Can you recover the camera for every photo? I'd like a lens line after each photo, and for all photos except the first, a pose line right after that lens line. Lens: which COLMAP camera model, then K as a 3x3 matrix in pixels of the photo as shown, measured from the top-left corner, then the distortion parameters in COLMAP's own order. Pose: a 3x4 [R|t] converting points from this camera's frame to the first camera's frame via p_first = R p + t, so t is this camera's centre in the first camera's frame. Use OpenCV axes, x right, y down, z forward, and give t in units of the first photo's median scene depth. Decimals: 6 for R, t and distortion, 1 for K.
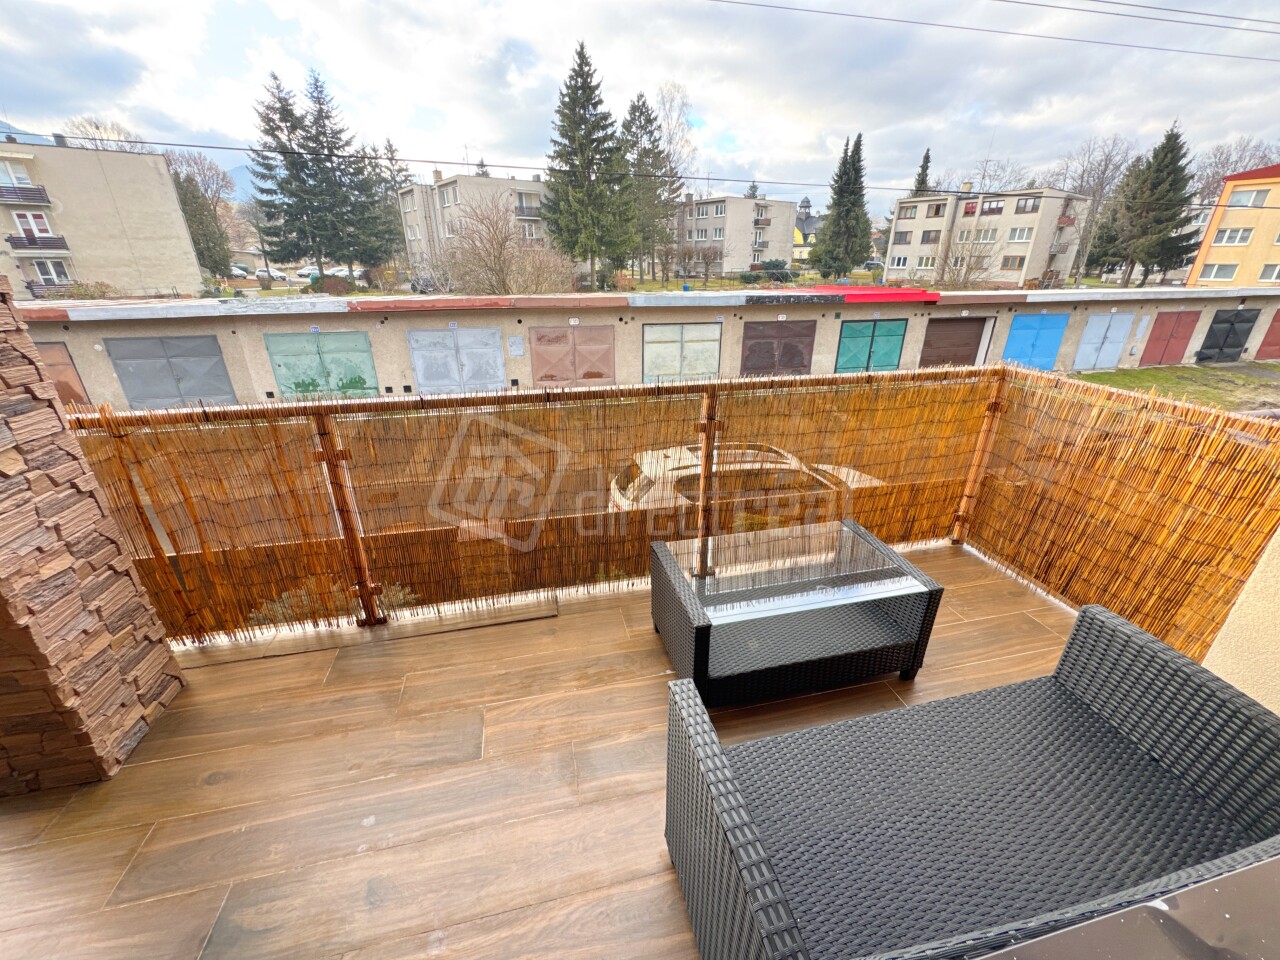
lens RADIAL K [[510.6, 0, 638.3], [0, 510.6, 480.1], [0, 0, 1]] dist [-0.004061, 0.000310]
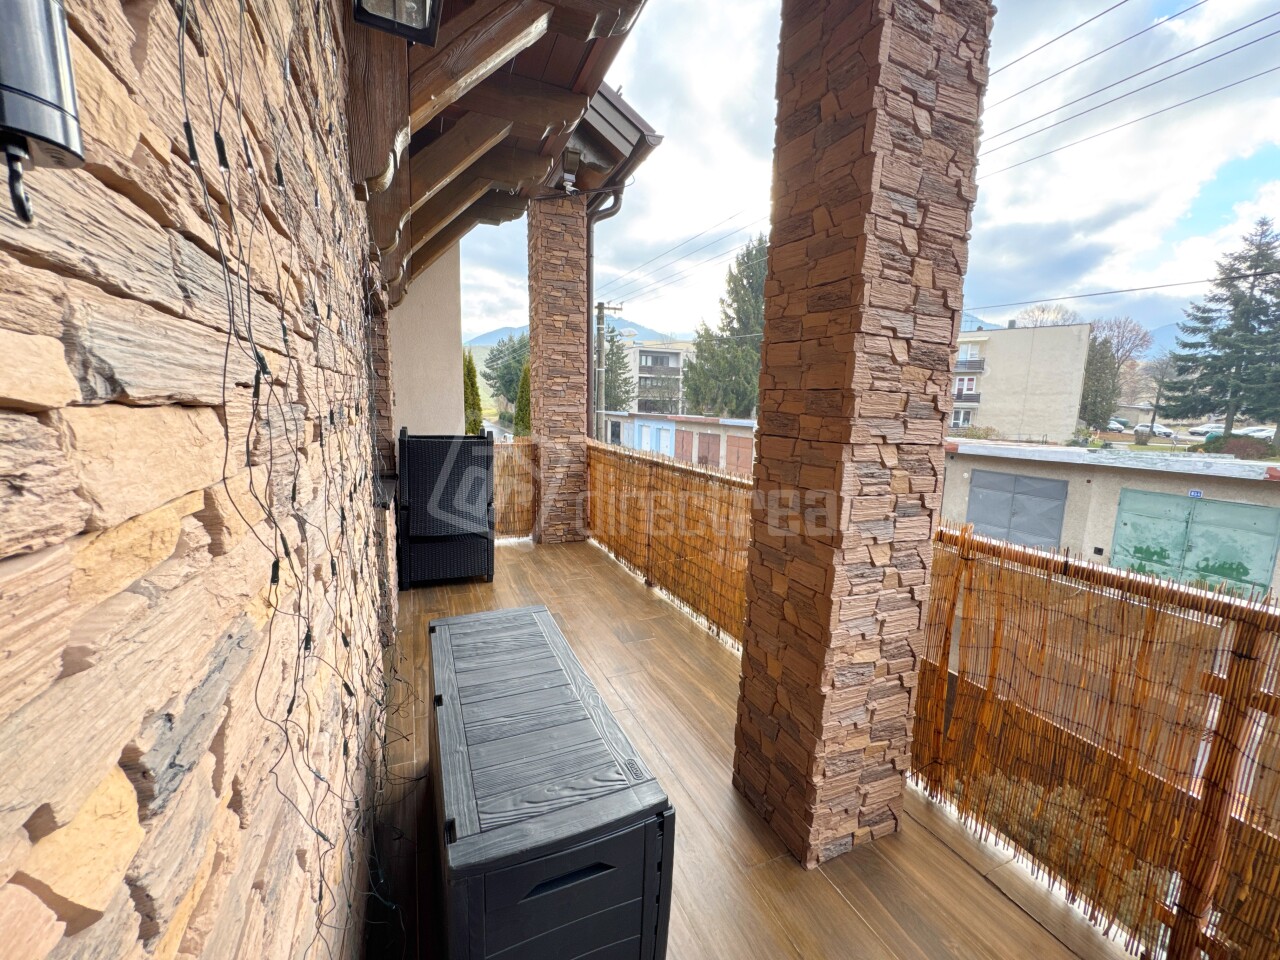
lens RADIAL K [[510.6, 0, 640.3], [0, 510.6, 479.0], [0, 0, 1]] dist [-0.004061, 0.000310]
pose [[0.193441, 0.148361, -0.969830, -0.201652], [-0.410826, 0.909915, 0.057252, -0.022259], [0.890956, 0.387356, 0.236966, 0.146149]]
